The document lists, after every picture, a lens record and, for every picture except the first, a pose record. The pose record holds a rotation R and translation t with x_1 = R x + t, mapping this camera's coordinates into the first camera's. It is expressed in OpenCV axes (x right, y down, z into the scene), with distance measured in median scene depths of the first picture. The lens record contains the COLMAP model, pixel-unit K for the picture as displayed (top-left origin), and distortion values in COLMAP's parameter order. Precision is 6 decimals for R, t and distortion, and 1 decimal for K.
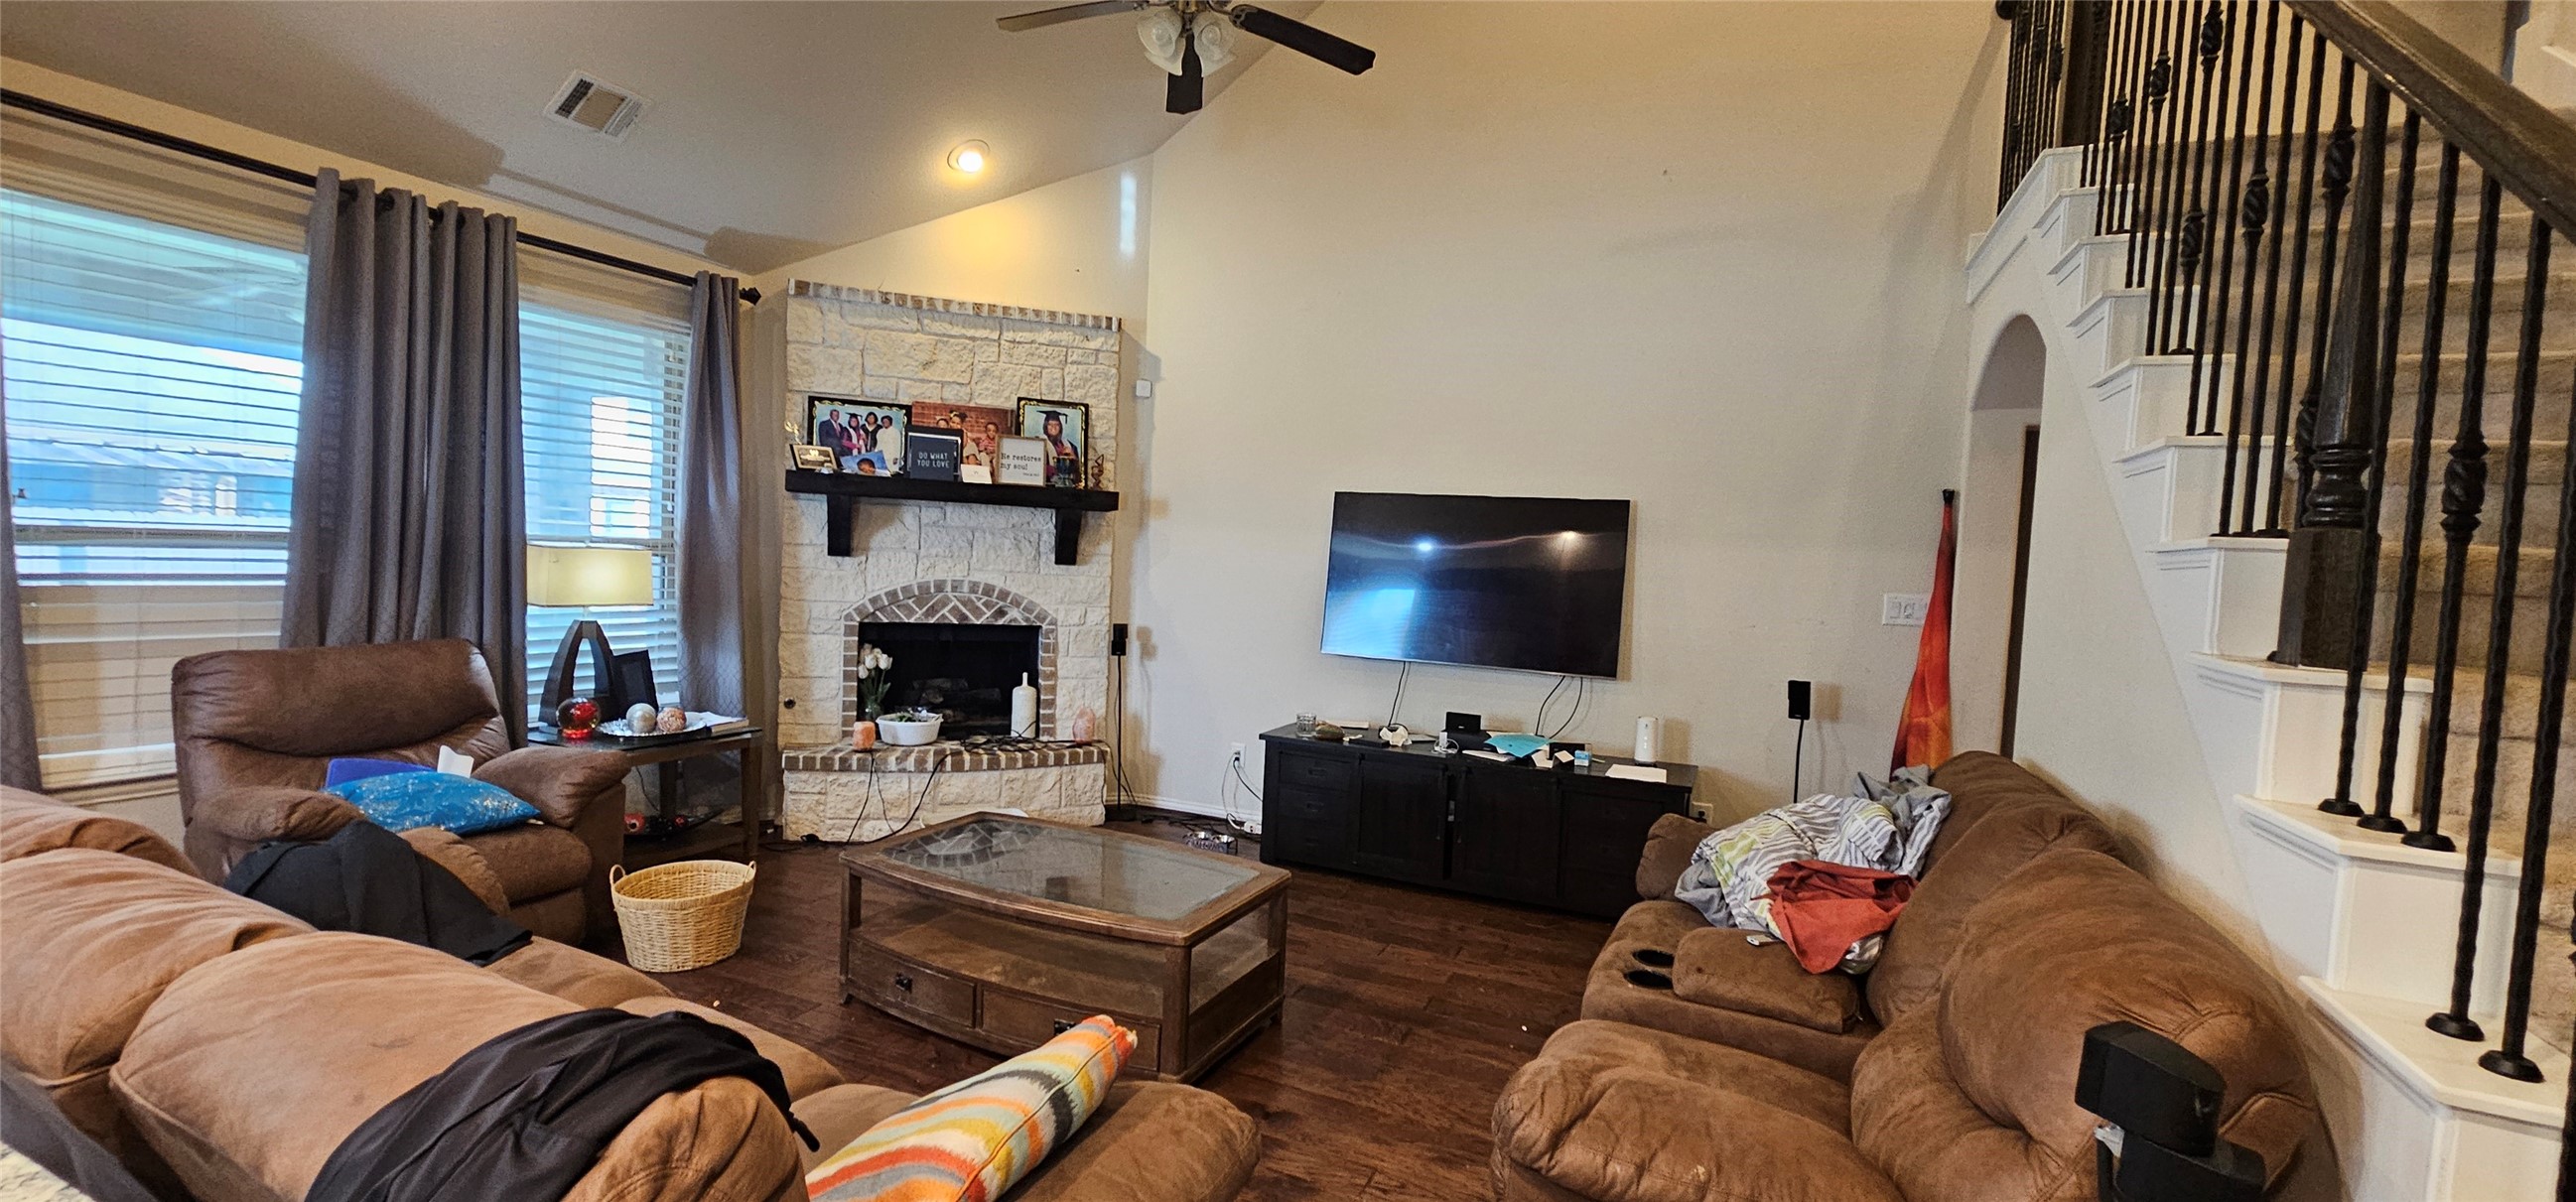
lens RADIAL K [[1063.7, 0, 1282.6], [0, 1063.7, 593.4], [0, 0, 1]] dist [0.000788, 0.000091]
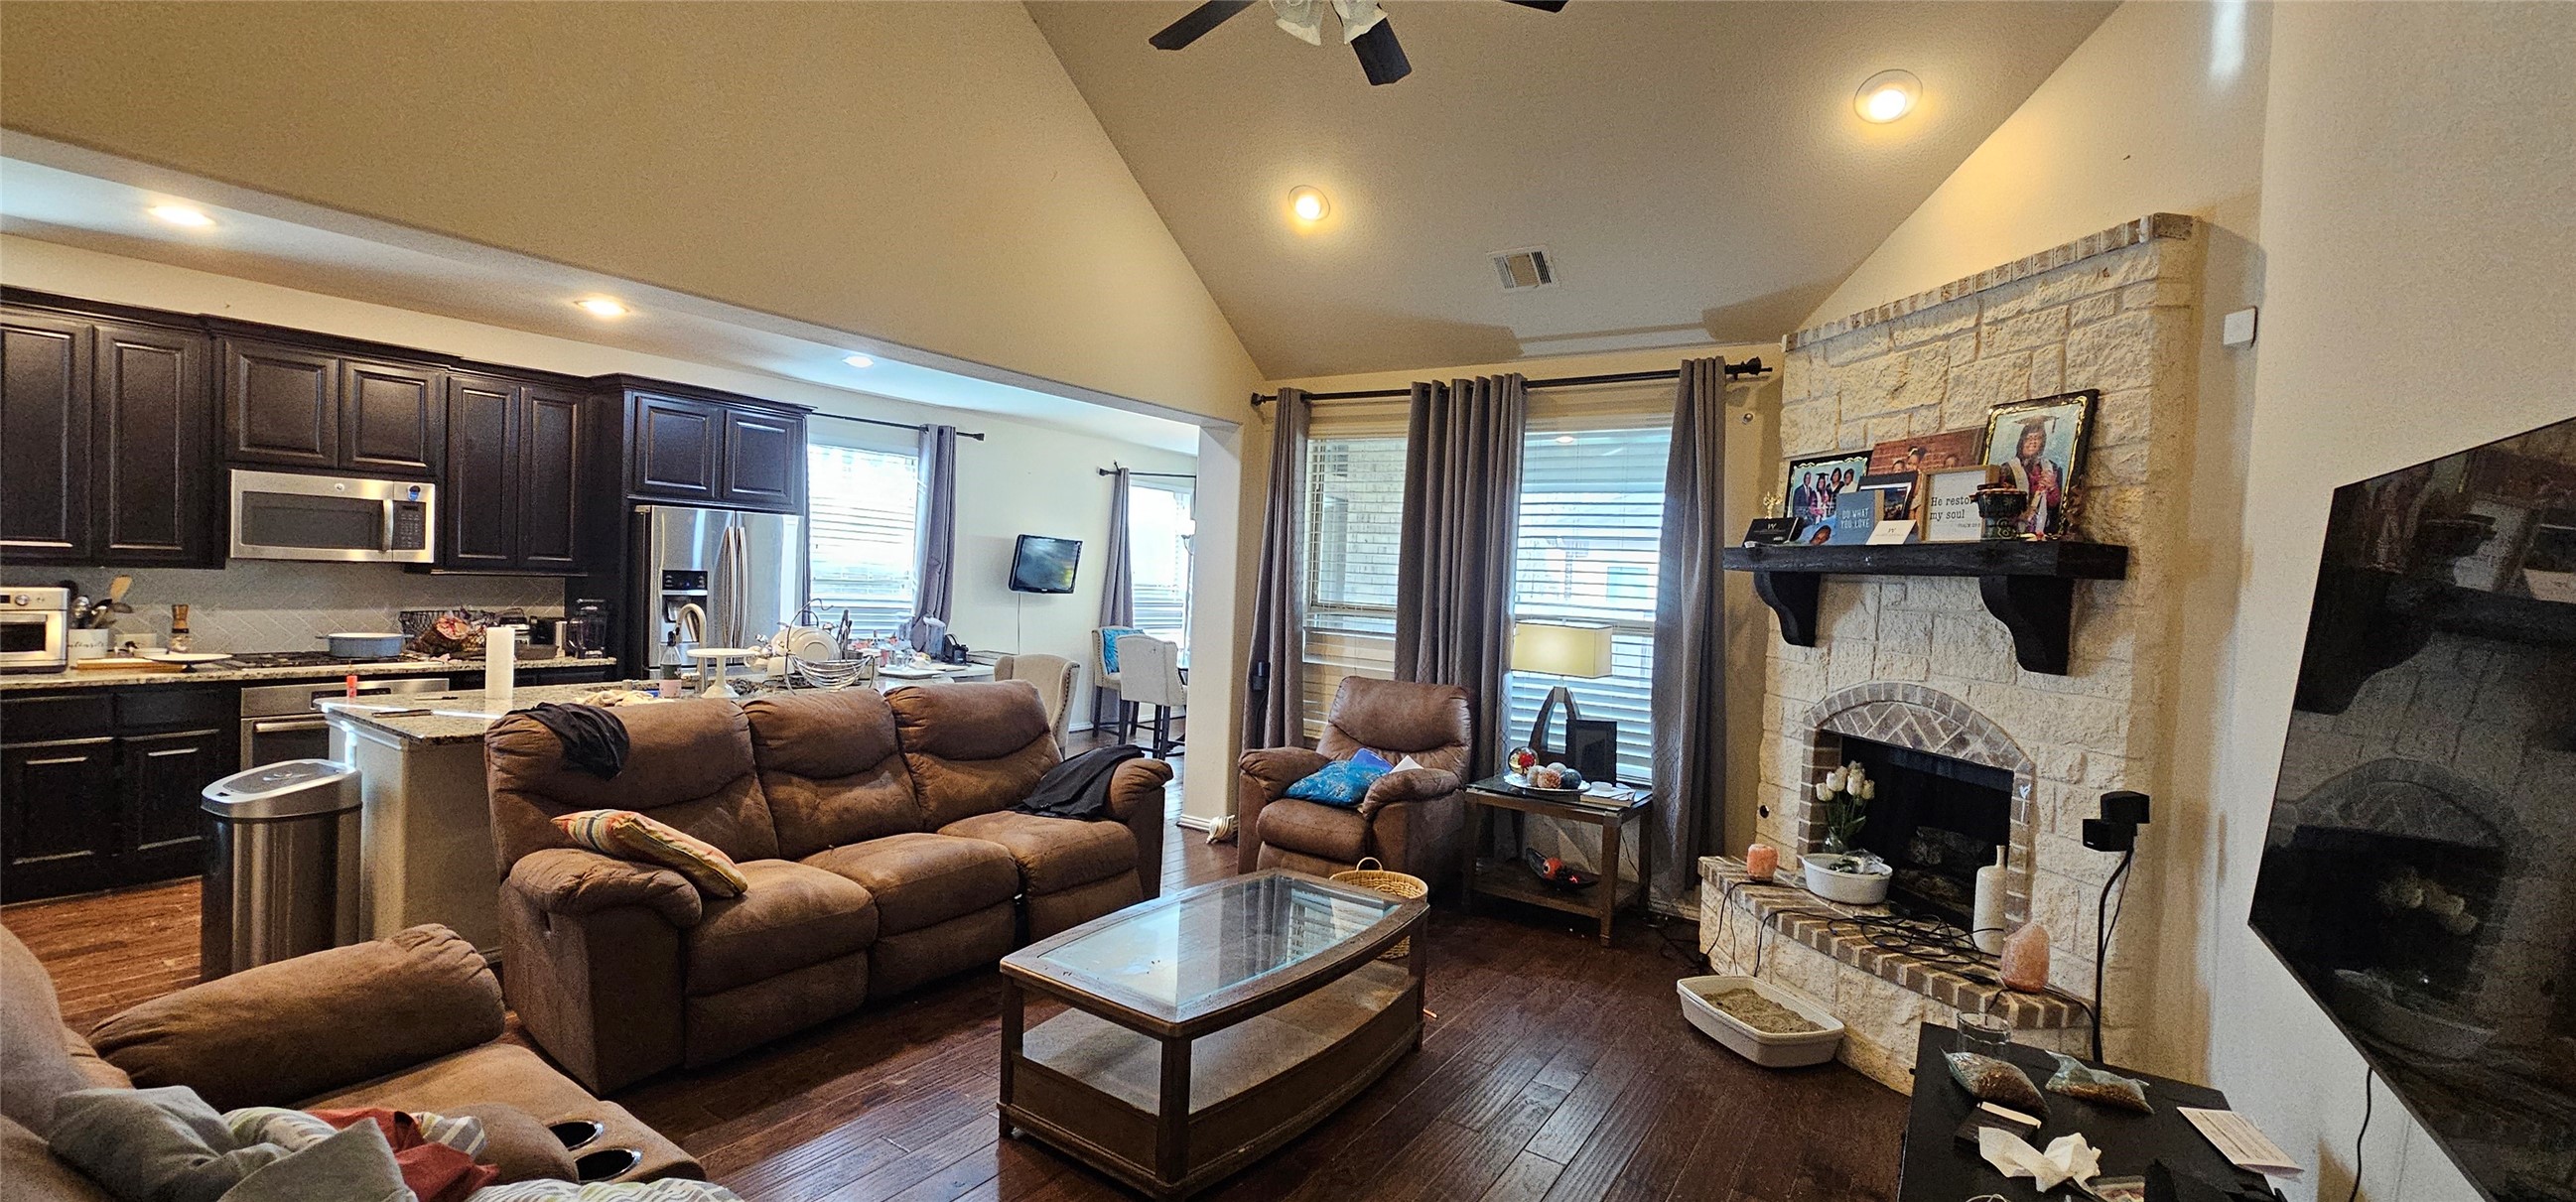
lens RADIAL K [[1063.7, 0, 1278.0], [0, 1063.7, 602.5], [0, 0, 1]] dist [0.000788, 0.000091]
pose [[-0.162833, -0.028686, -0.986237, 0.460019], [-0.096703, 0.995229, -0.012981, -0.017981], [0.981903, 0.093258, -0.164830, 0.714501]]
